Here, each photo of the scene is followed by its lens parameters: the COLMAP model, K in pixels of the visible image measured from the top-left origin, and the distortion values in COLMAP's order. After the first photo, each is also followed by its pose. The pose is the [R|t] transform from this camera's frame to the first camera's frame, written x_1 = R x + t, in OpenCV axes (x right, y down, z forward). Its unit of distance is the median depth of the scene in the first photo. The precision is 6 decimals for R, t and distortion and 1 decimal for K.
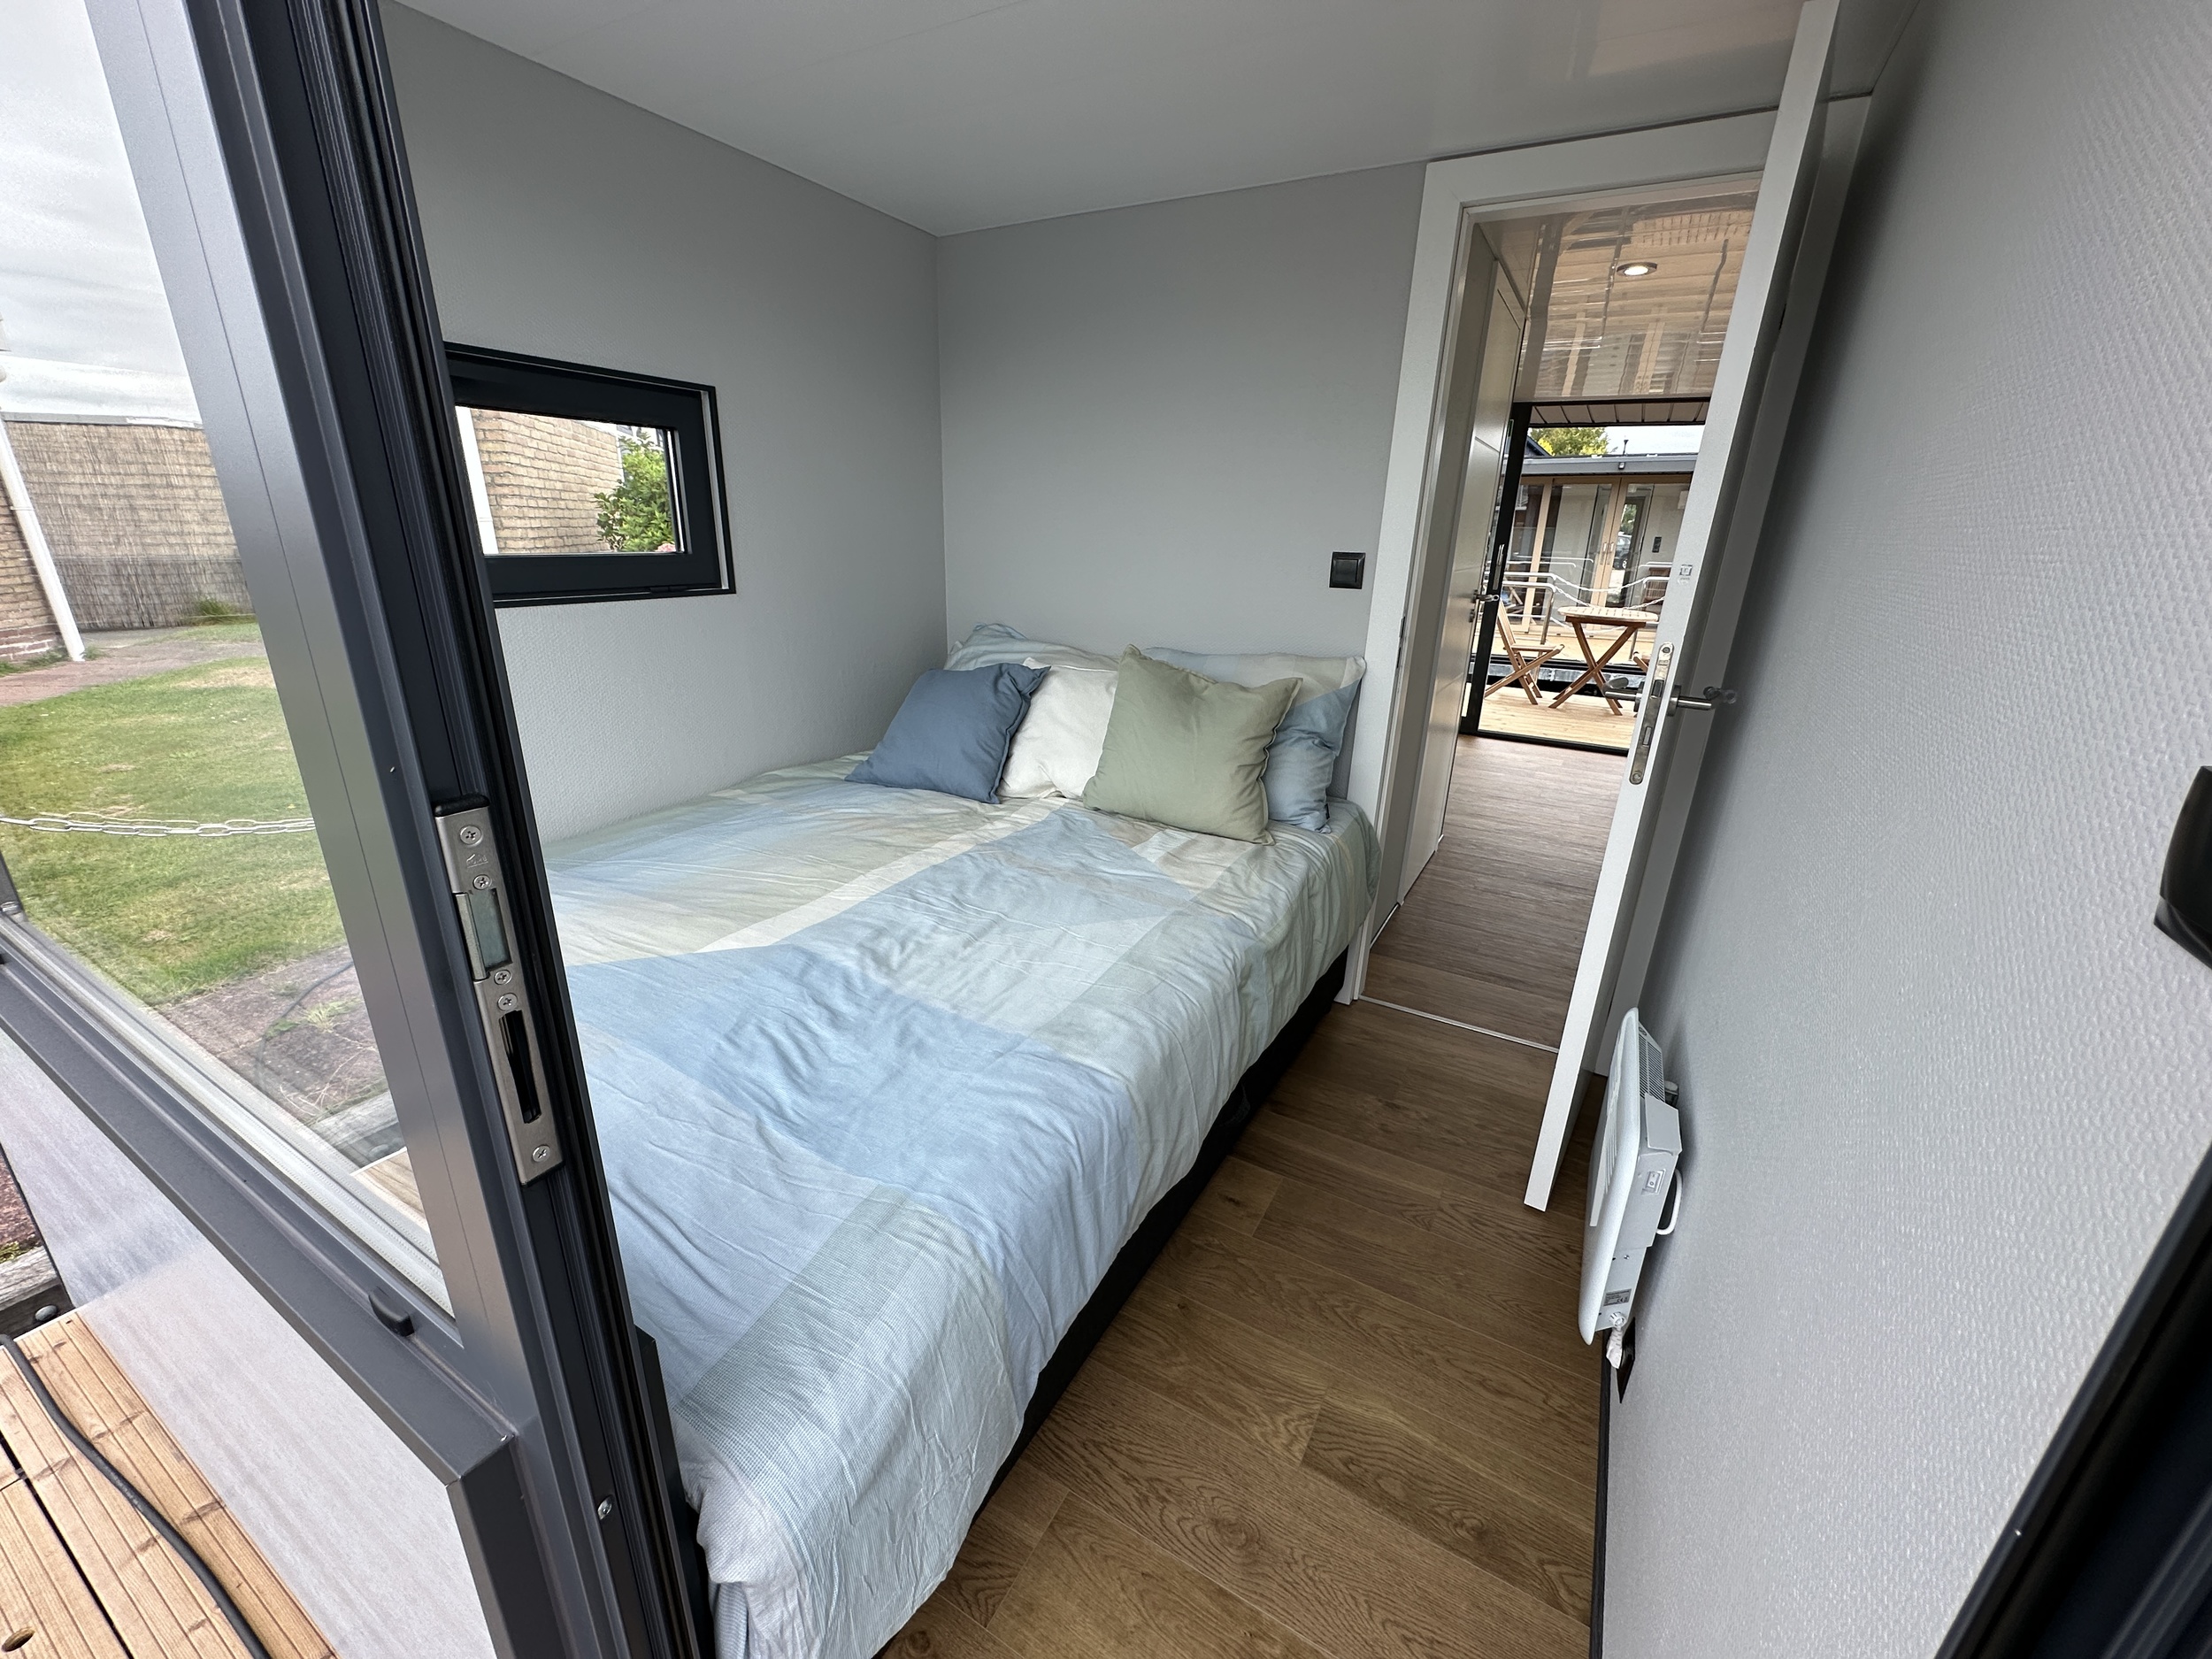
lens RADIAL K [[873.4, 0, 1093.9], [0, 873.4, 835.0], [0, 0, 1]] dist [-0.019862, 0.000228]
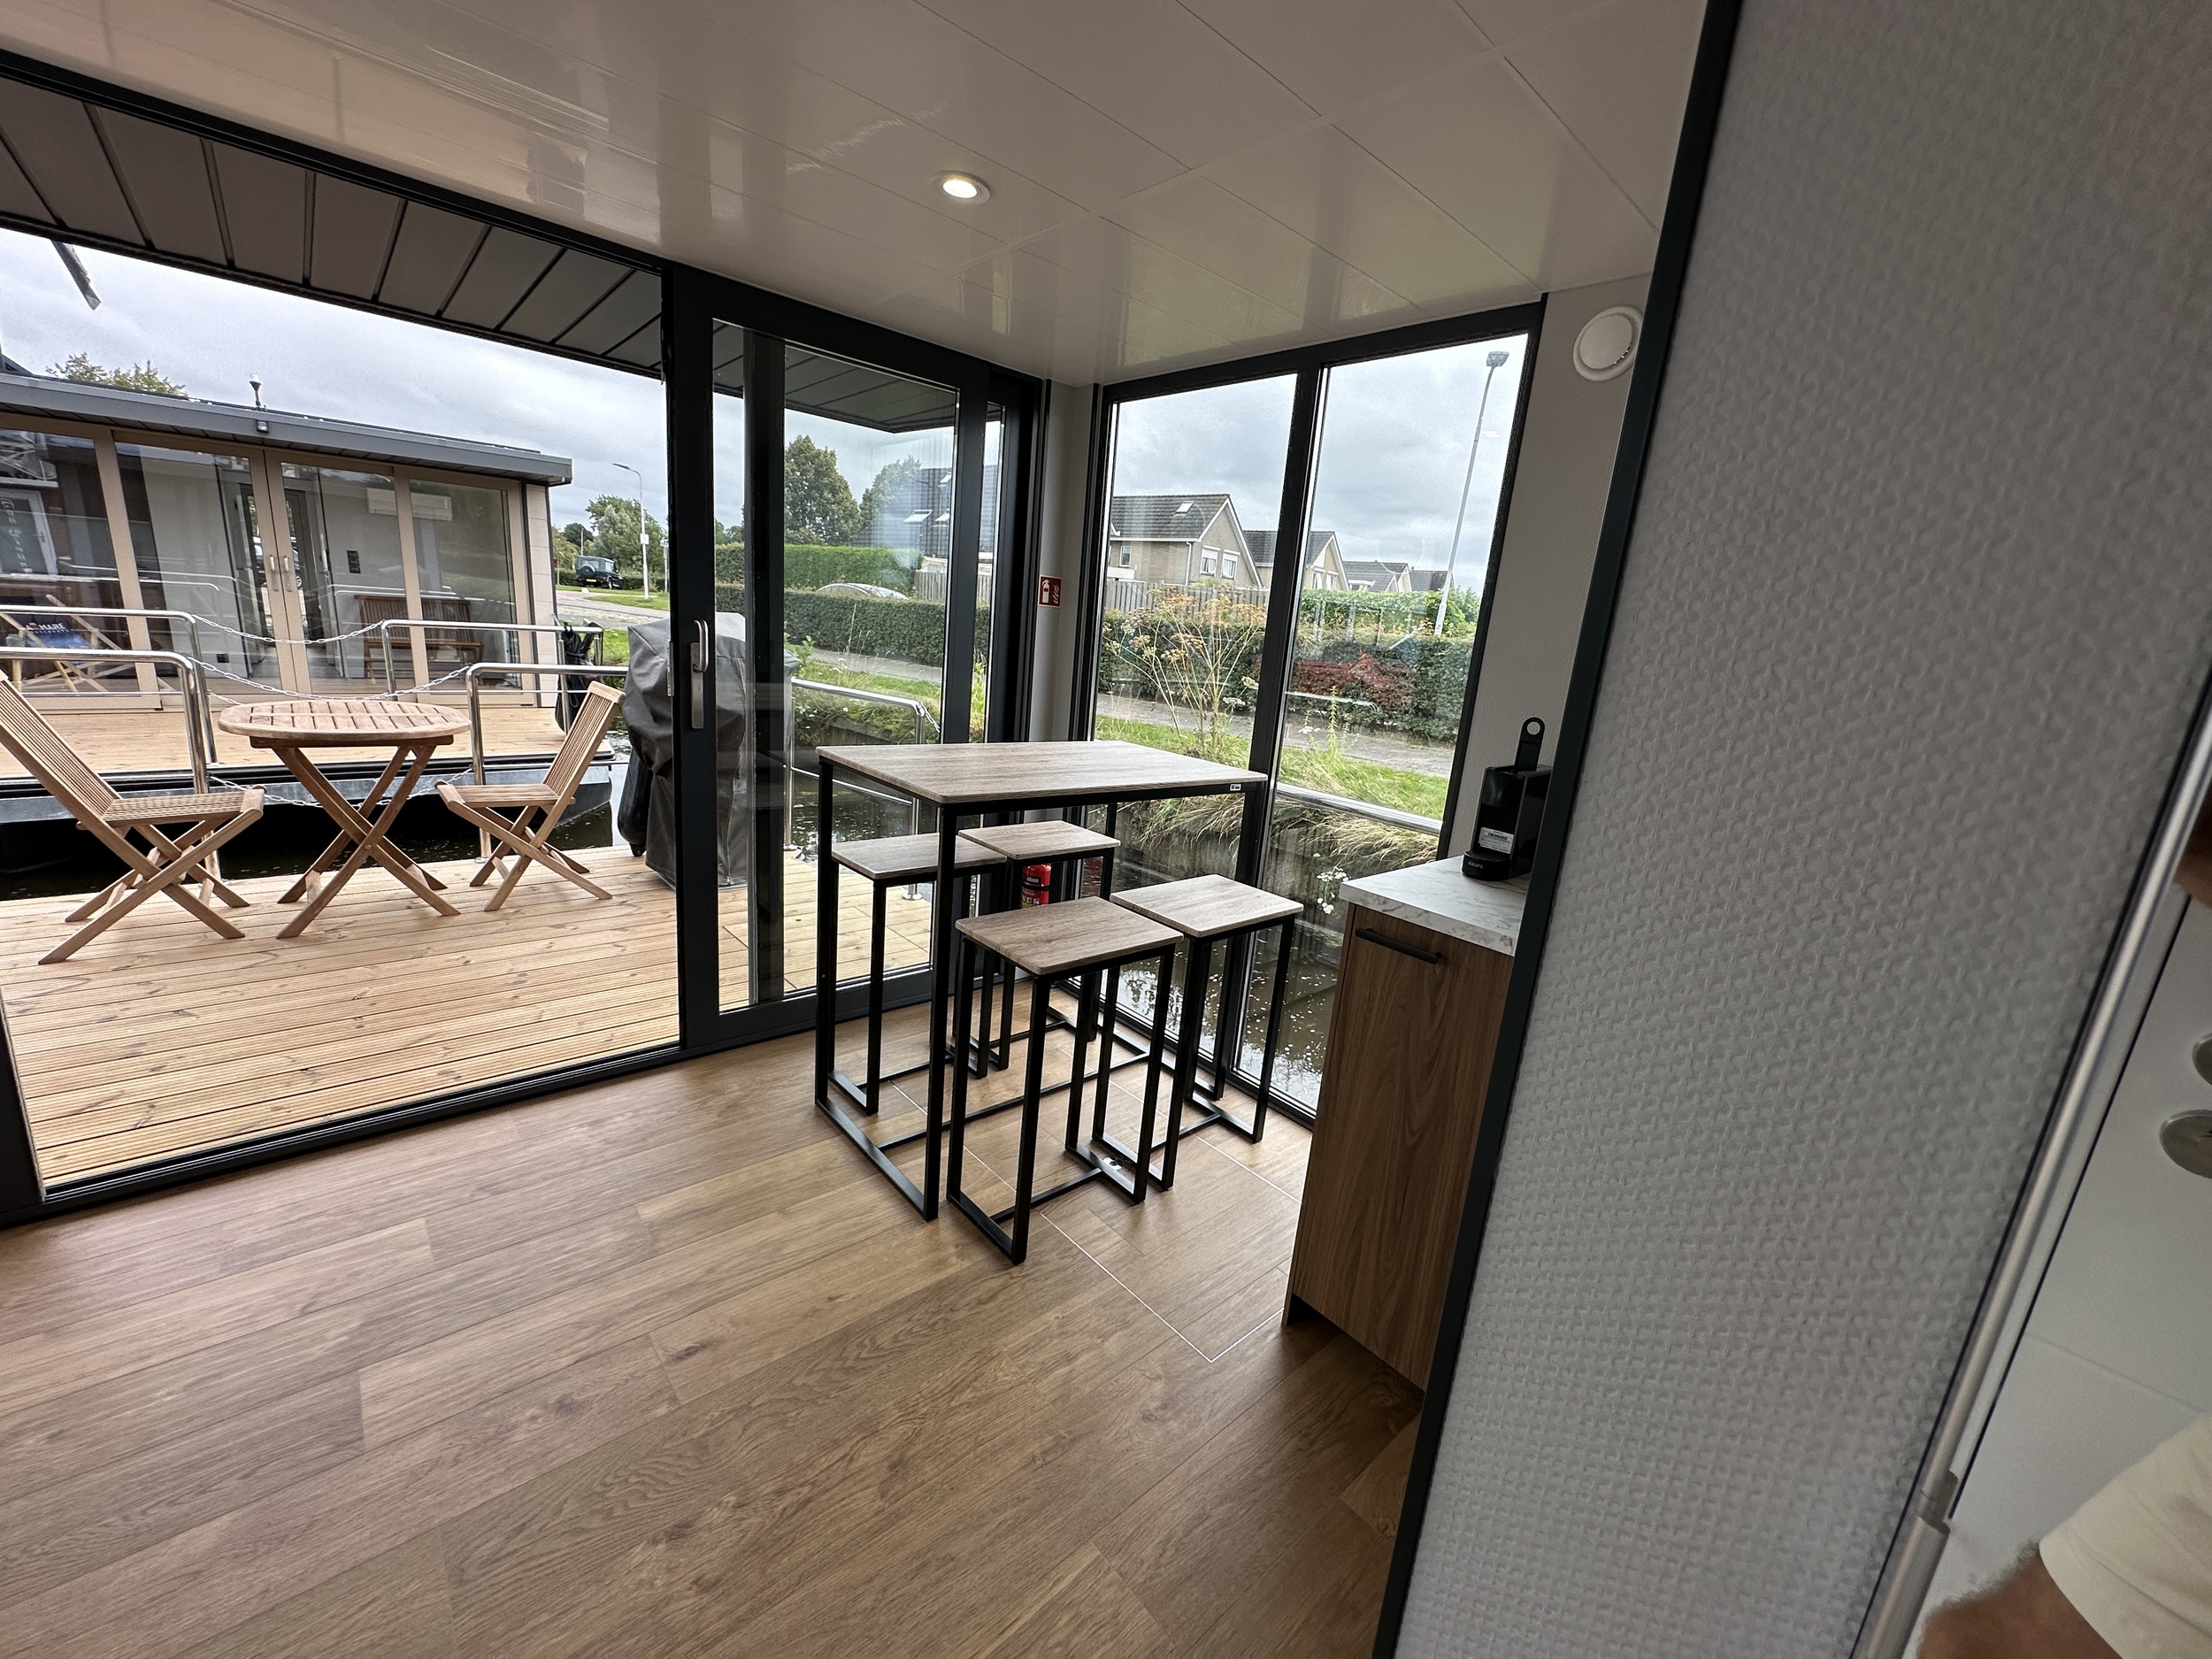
lens RADIAL K [[880.4, 0, 1032.6], [0, 880.4, 813.0], [0, 0, 1]] dist [0.042863, 0.000070]
pose [[0.351538, -0.207933, 0.912790, 0.842484], [0.252294, 0.959990, 0.121520, -0.554947], [-0.901537, 0.187572, 0.389933, 1.560755]]
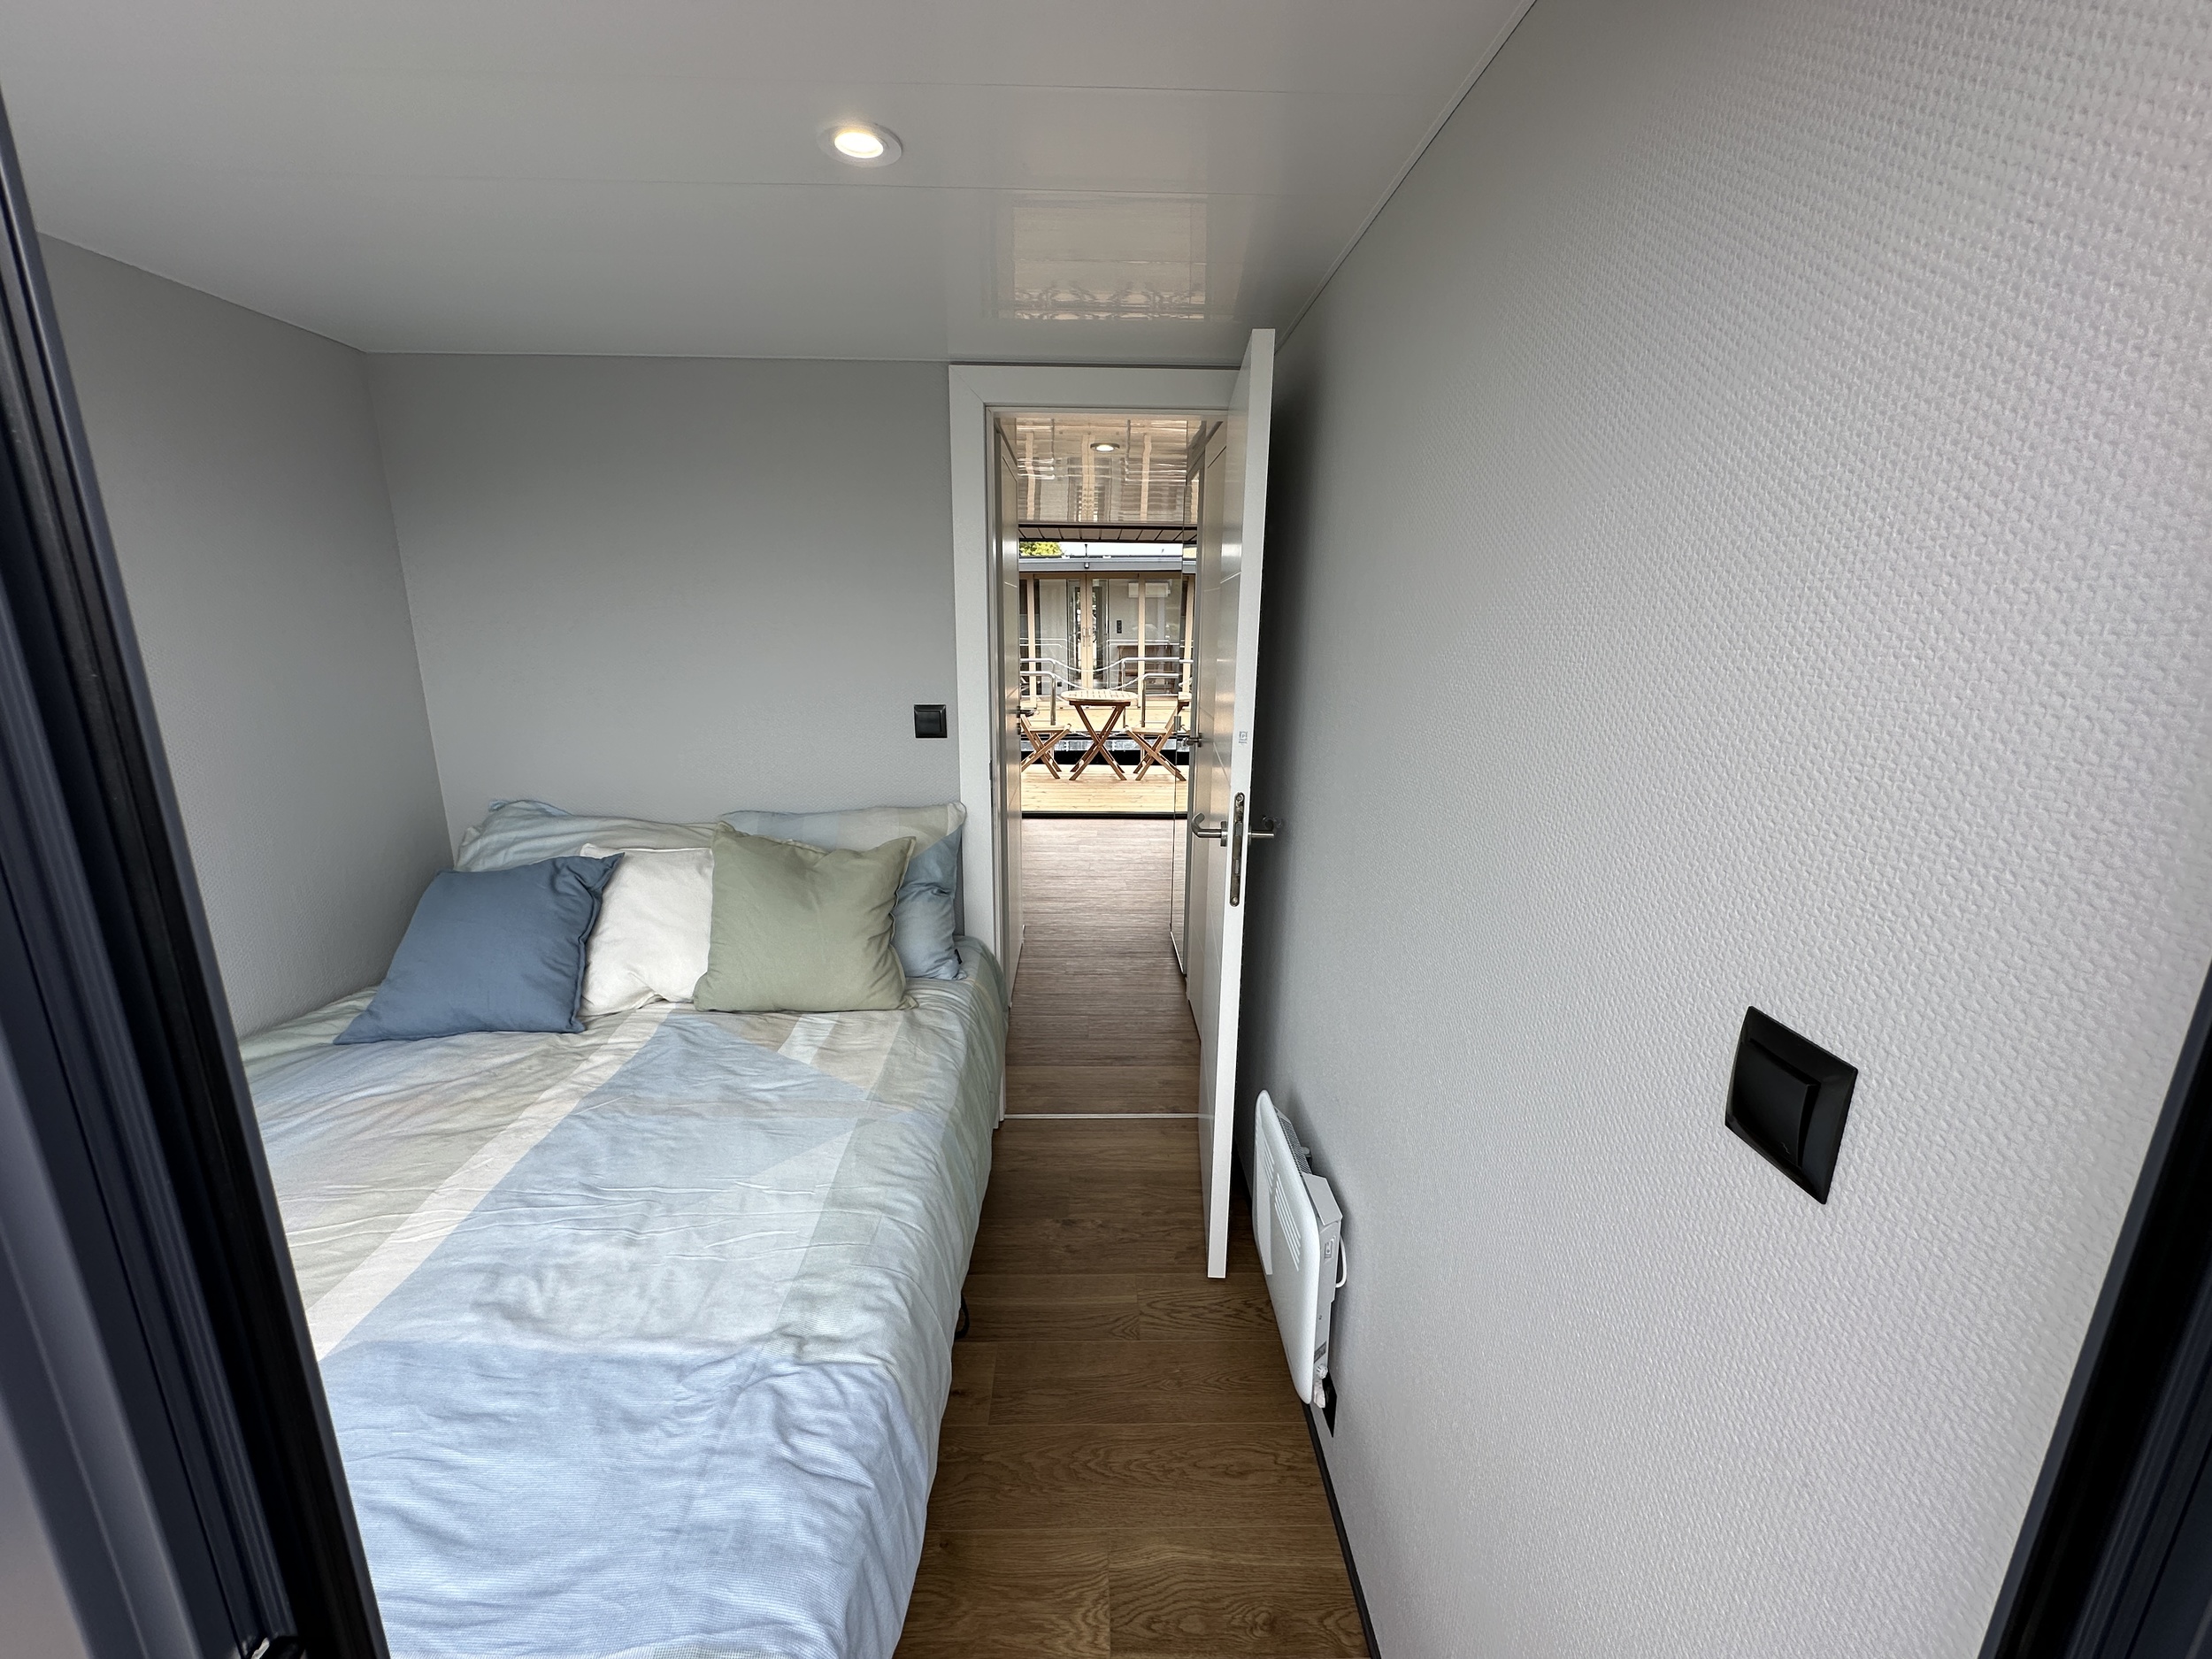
lens RADIAL K [[879.8, 0, 1106.0], [0, 879.8, 829.5], [0, 0, 1]] dist [-0.002193, 0.000336]
pose [[0.849385, -0.139976, 0.508874, -0.088951], [0.185245, 0.981914, -0.039107, -0.100564], [-0.494196, 0.127483, 0.859952, 0.006166]]
